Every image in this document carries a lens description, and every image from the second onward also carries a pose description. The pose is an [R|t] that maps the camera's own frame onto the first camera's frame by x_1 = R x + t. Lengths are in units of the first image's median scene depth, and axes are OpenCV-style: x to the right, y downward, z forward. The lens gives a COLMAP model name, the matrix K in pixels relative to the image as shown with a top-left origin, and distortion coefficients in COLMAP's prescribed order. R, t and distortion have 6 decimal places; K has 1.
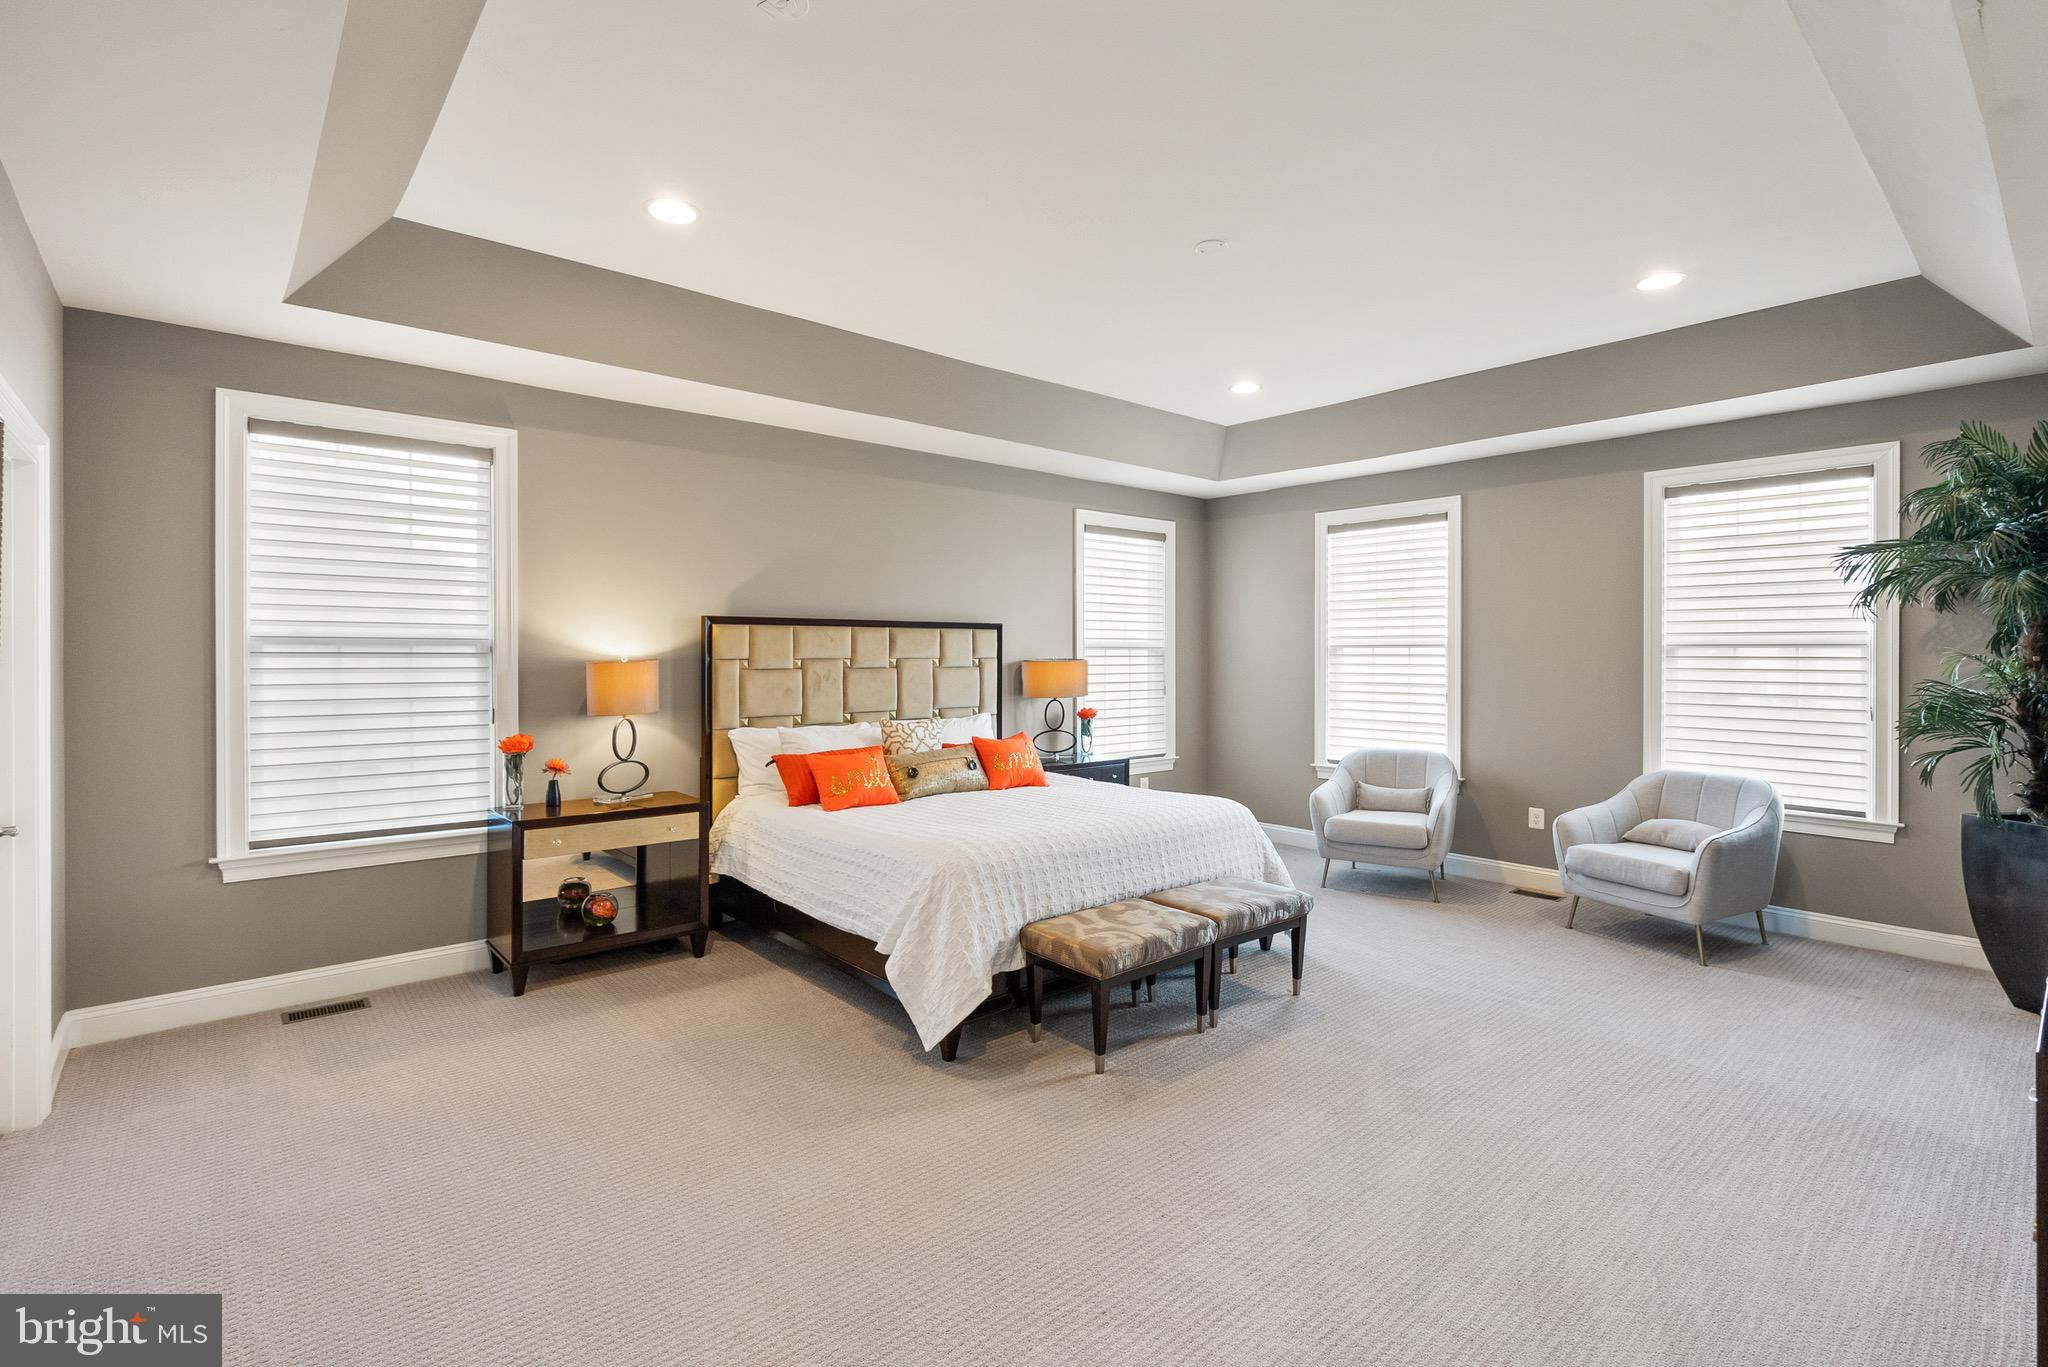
lens RADIAL K [[944.0, 0, 1023.1], [0, 944.0, 663.2], [0, 0, 1]] dist [-0.008230, 0.005912]
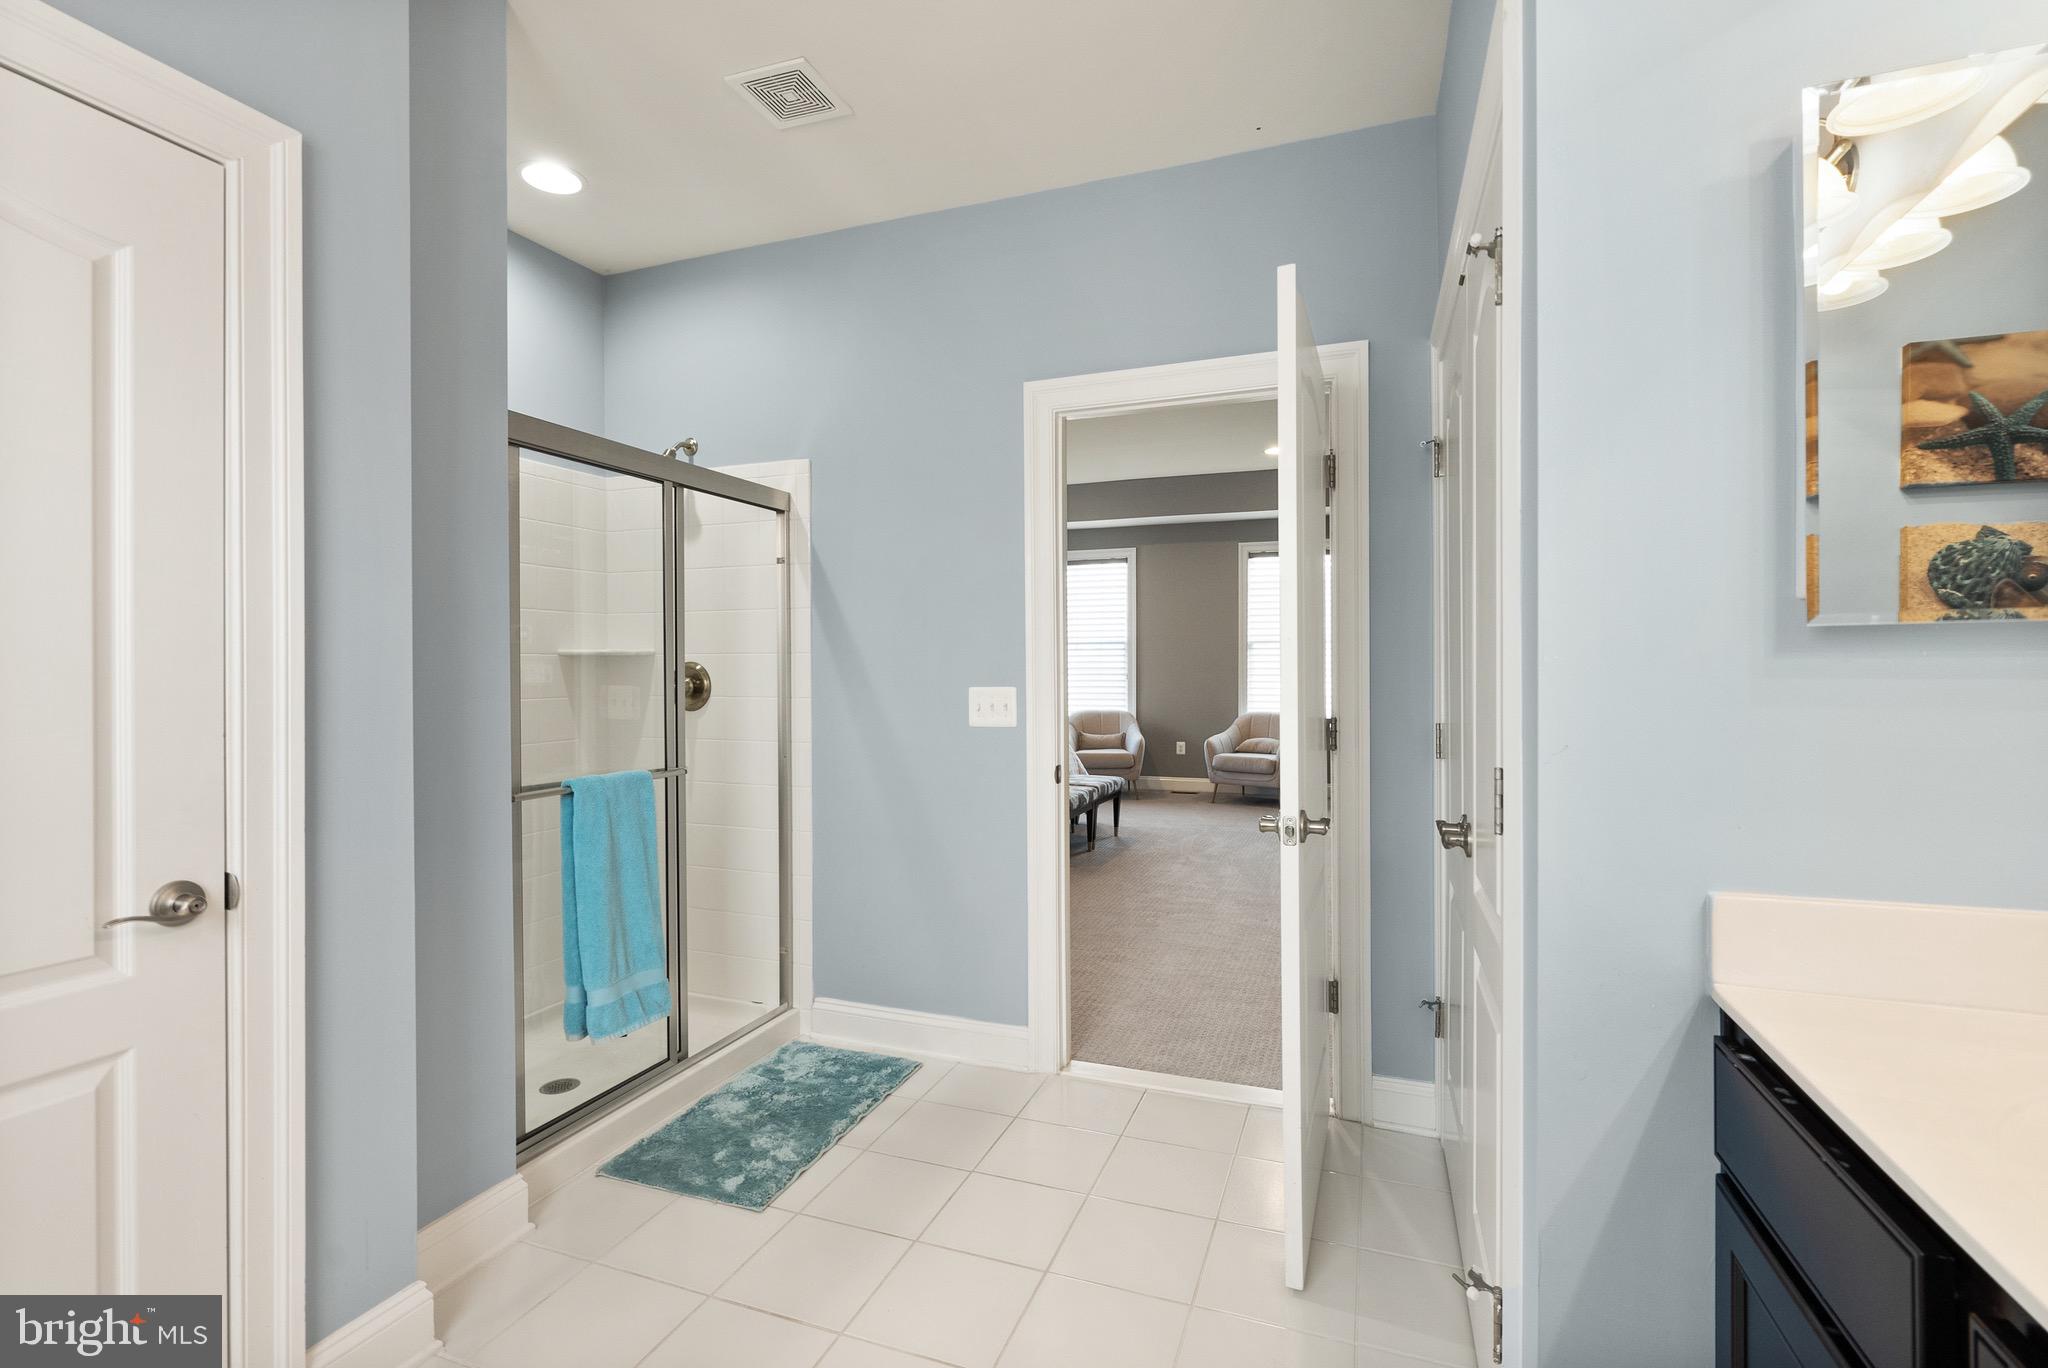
lens RADIAL K [[944.0, 0, 1025.2], [0, 944.0, 681.6], [0, 0, 1]] dist [-0.008230, 0.005912]
pose [[0.869890, -0.003318, 0.493234, -0.537505], [0.007667, 0.999948, -0.006796, 0.062541], [-0.493186, 0.009693, 0.869870, -0.316442]]
